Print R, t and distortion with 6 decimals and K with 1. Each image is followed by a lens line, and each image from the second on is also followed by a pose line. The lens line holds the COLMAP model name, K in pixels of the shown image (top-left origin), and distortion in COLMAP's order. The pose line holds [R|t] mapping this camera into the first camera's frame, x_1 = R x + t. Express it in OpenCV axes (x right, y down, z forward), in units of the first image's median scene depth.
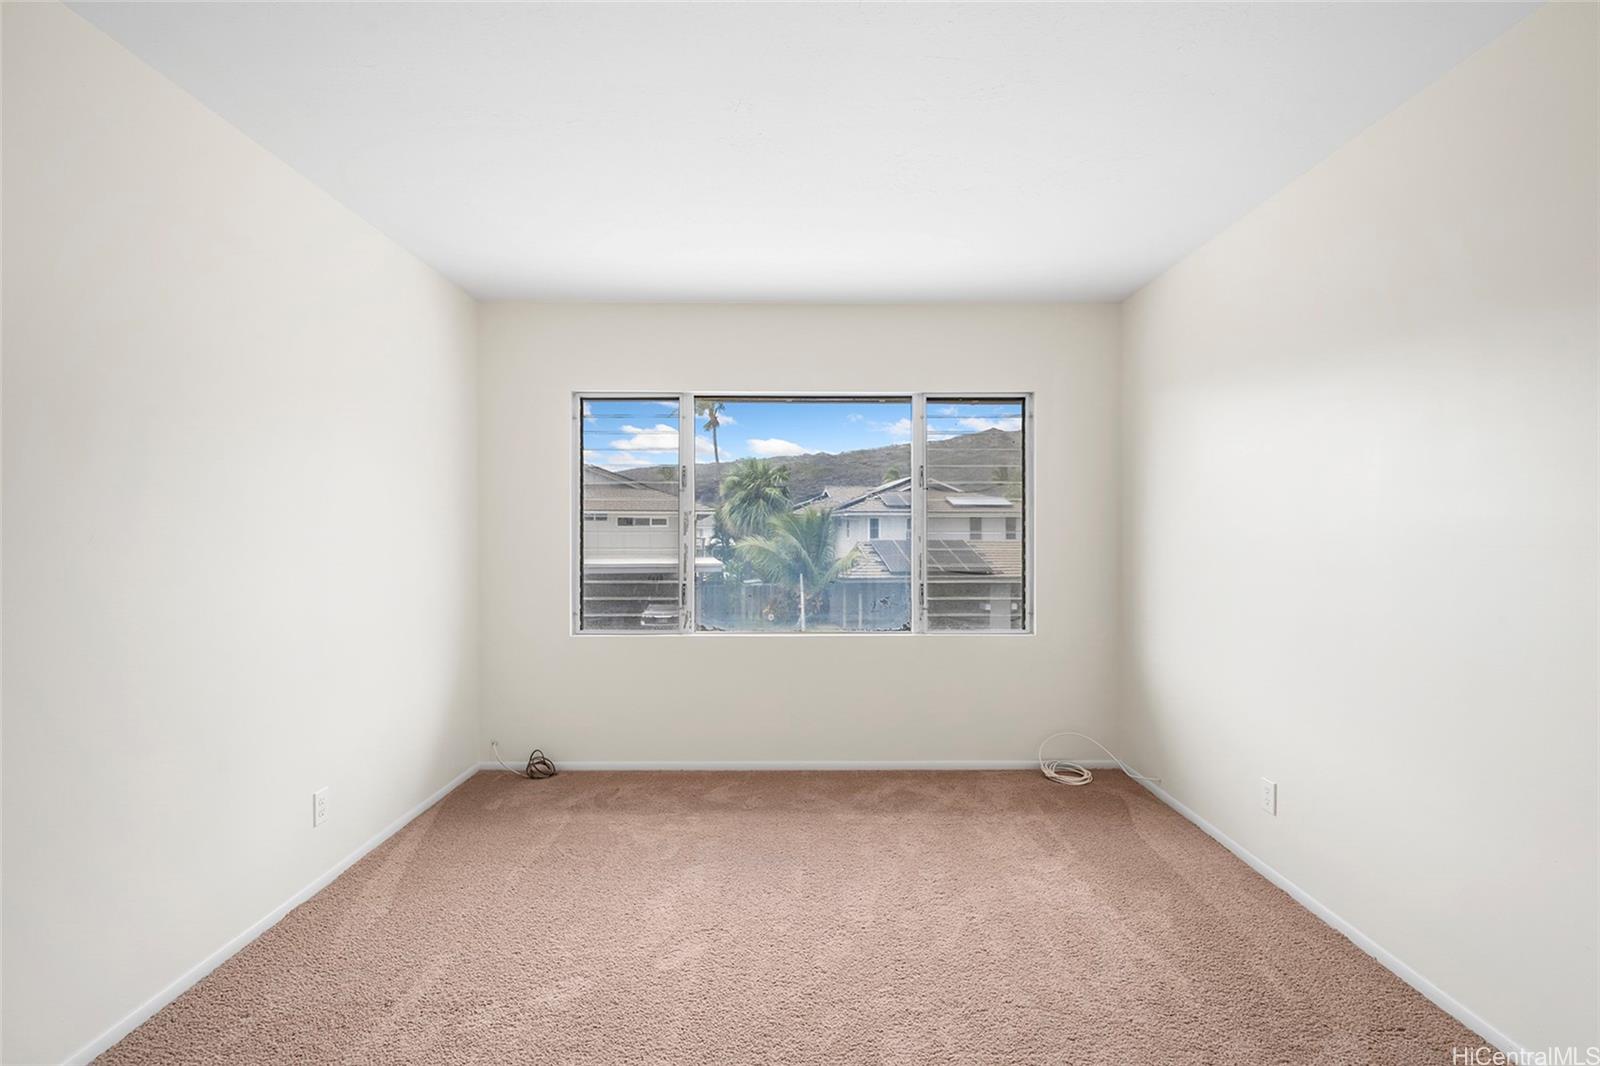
lens RADIAL K [[706.7, 0, 800.0], [0, 706.7, 533.0], [0, 0, 1]] dist [-0.001492, -0.000132]
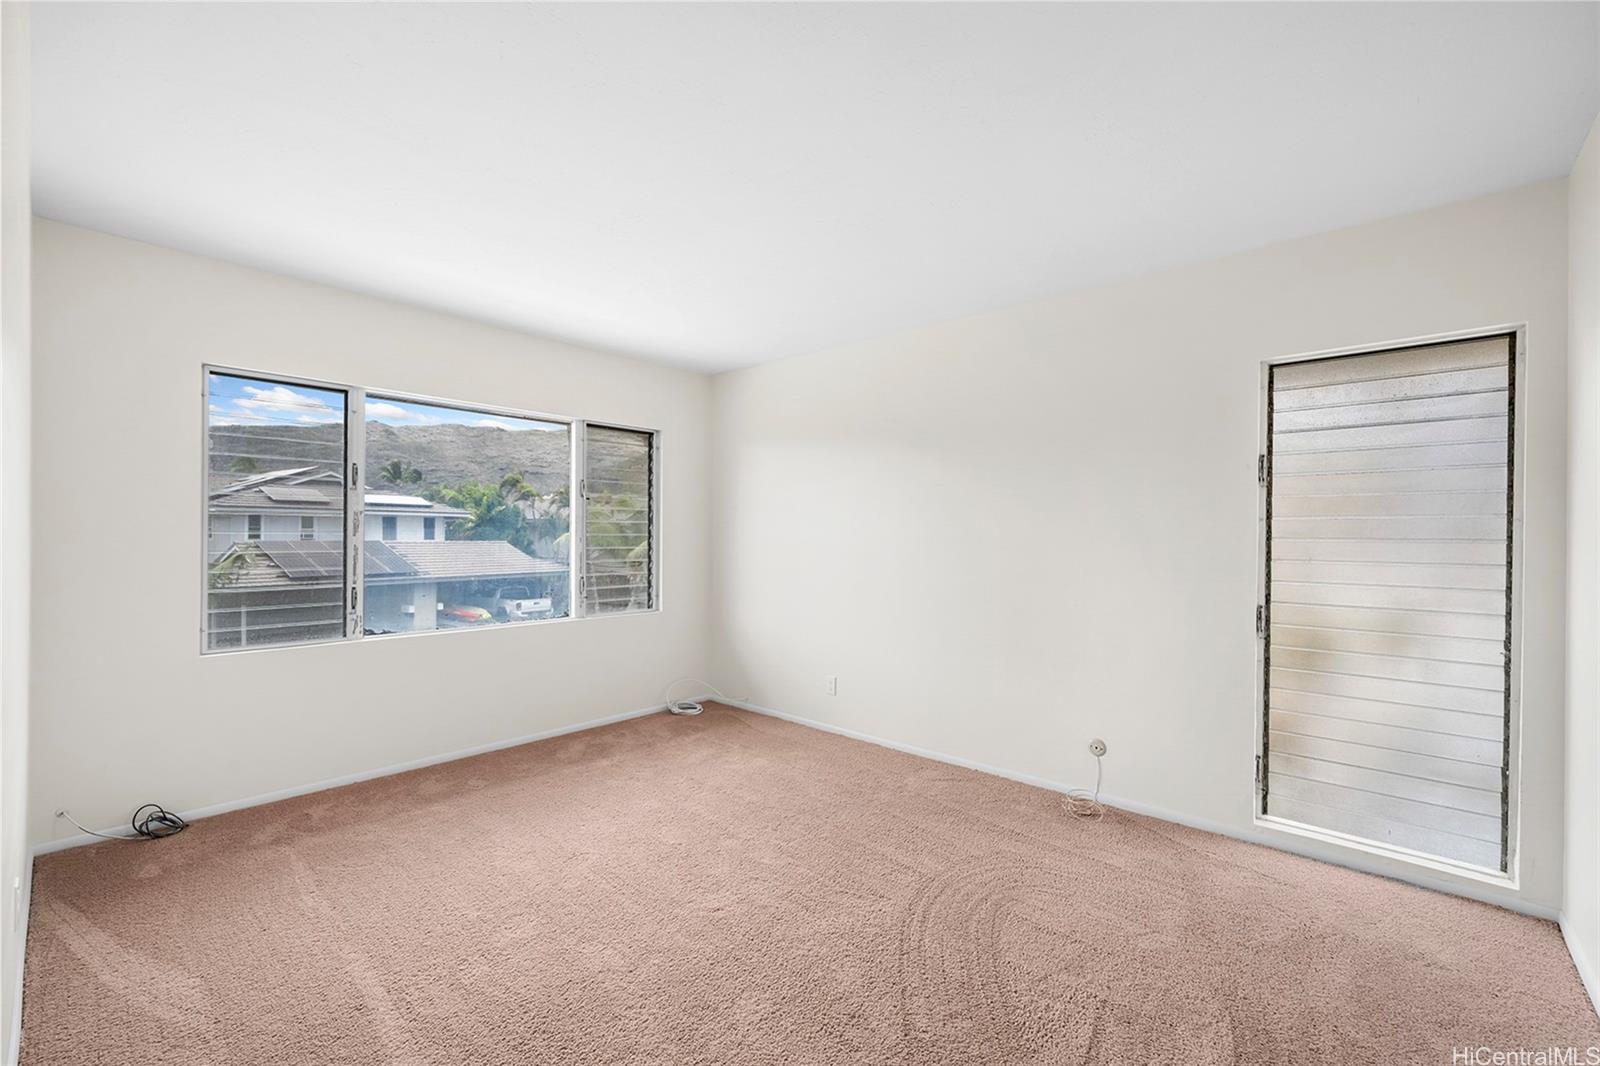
lens RADIAL K [[646.1, 0, 802.4], [0, 646.1, 536.6], [0, 0, 1]] dist [-0.000342, 0.000043]
pose [[0.683770, 0.003009, 0.729691, -0.395694], [-0.006236, 0.999979, 0.001720, -0.001635], [-0.729671, -0.005727, 0.683774, -0.035439]]
